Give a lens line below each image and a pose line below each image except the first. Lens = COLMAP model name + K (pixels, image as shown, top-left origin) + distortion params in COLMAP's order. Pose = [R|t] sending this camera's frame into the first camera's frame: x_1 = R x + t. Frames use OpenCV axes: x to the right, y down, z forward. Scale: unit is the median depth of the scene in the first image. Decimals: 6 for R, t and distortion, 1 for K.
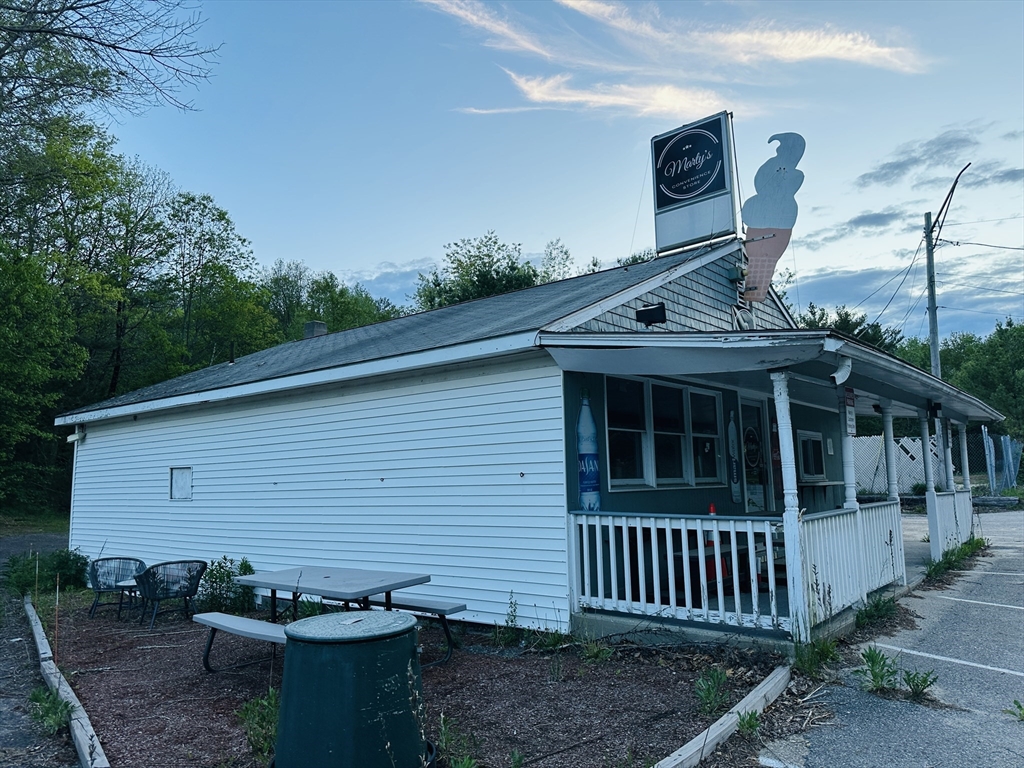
lens RADIAL K [[723.1, 0, 512.0], [0, 723.1, 384.0], [0, 0, 1]] dist [0.142531, -0.221557]
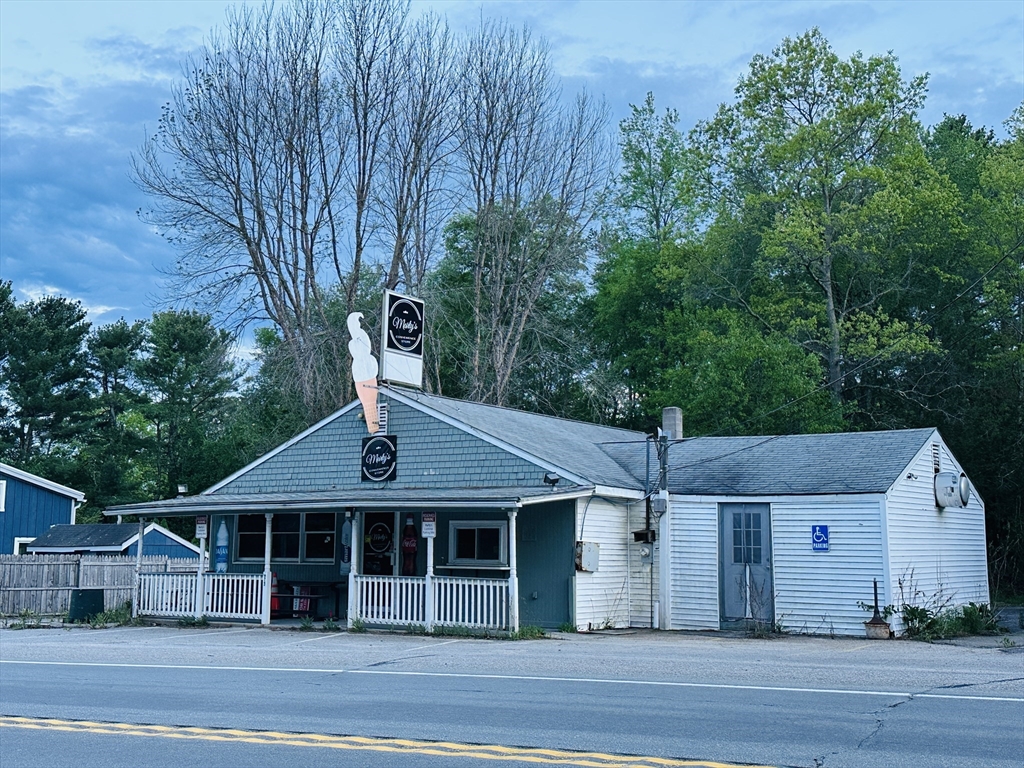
lens RADIAL K [[1290.4, 0, 512.0], [0, 1290.4, 384.0], [0, 0, 1]] dist [0.152780, -0.035116]
pose [[0.092436, -0.109598, -0.989669, 3.101251], [0.115910, 0.988351, -0.098626, 0.076229], [0.988949, -0.105596, 0.104062, 1.124352]]
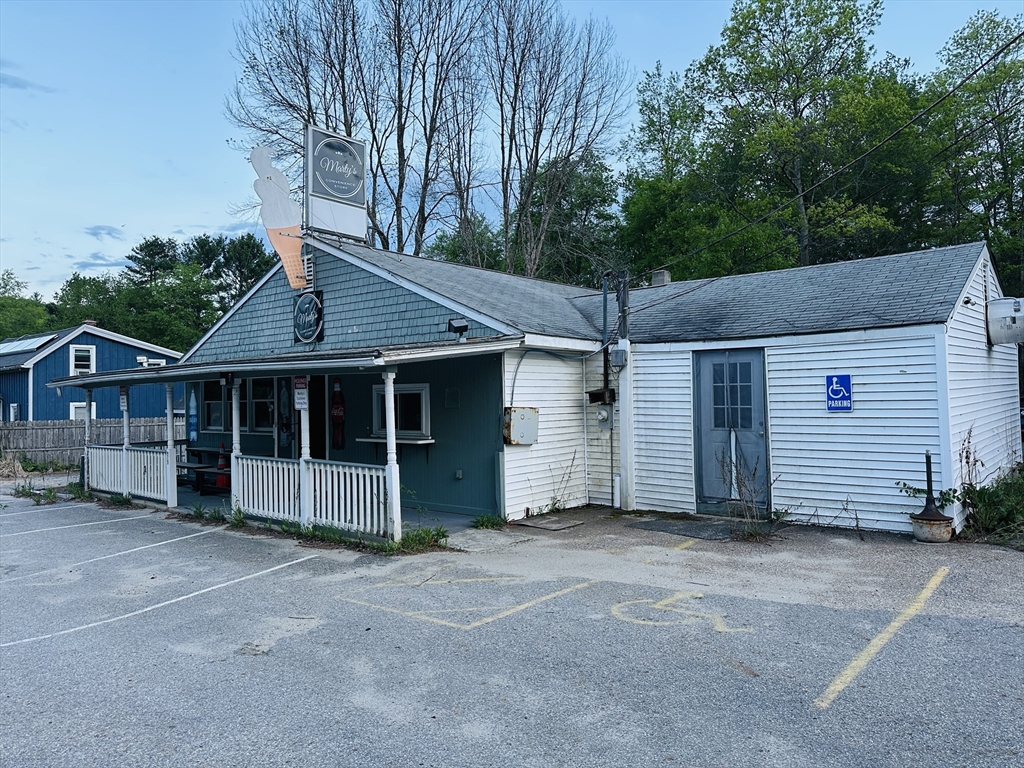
lens RADIAL K [[723.1, 0, 512.0], [0, 723.1, 384.0], [0, 0, 1]] dist [0.142531, -0.221557]
pose [[-0.024863, 0.001724, -0.999689, 1.725040], [0.147928, 0.988996, -0.001974, 0.112826], [0.988686, -0.147931, -0.024845, 1.508386]]
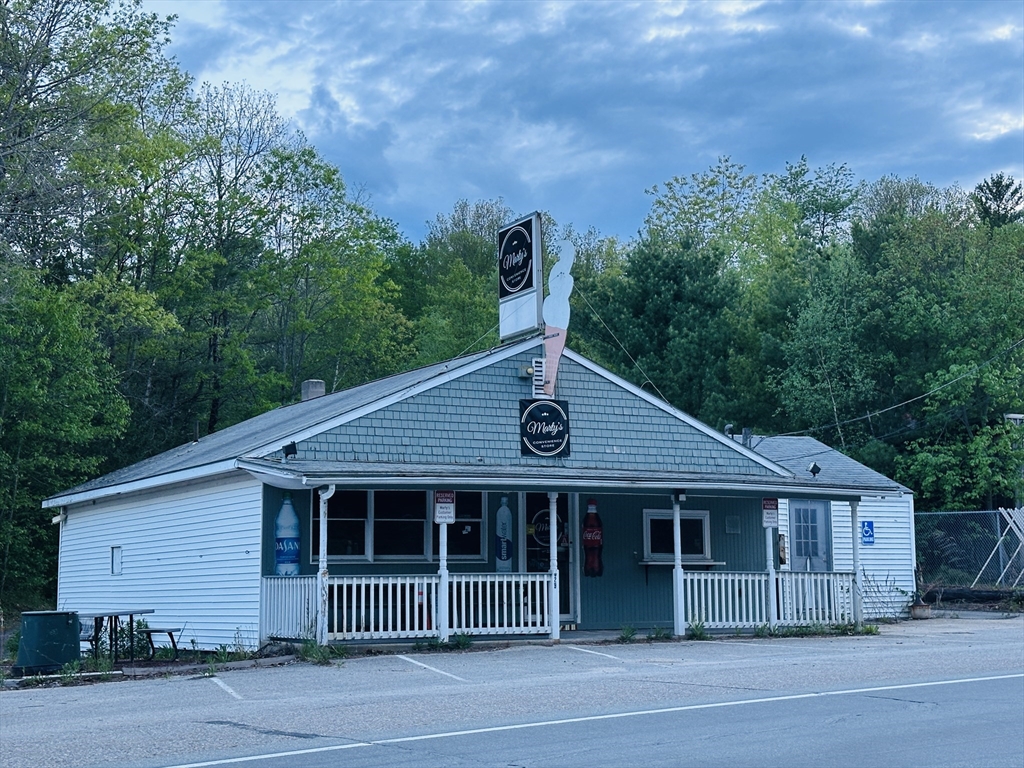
lens RADIAL K [[1553.7, 0, 512.0], [0, 1553.7, 384.0], [0, 0, 1]] dist [0.131822, 0.061463]
pose [[0.933838, -0.035317, -0.355948, 1.230037], [0.038598, 0.999253, 0.002116, -0.150119], [0.355607, -0.015714, 0.934503, -1.313620]]
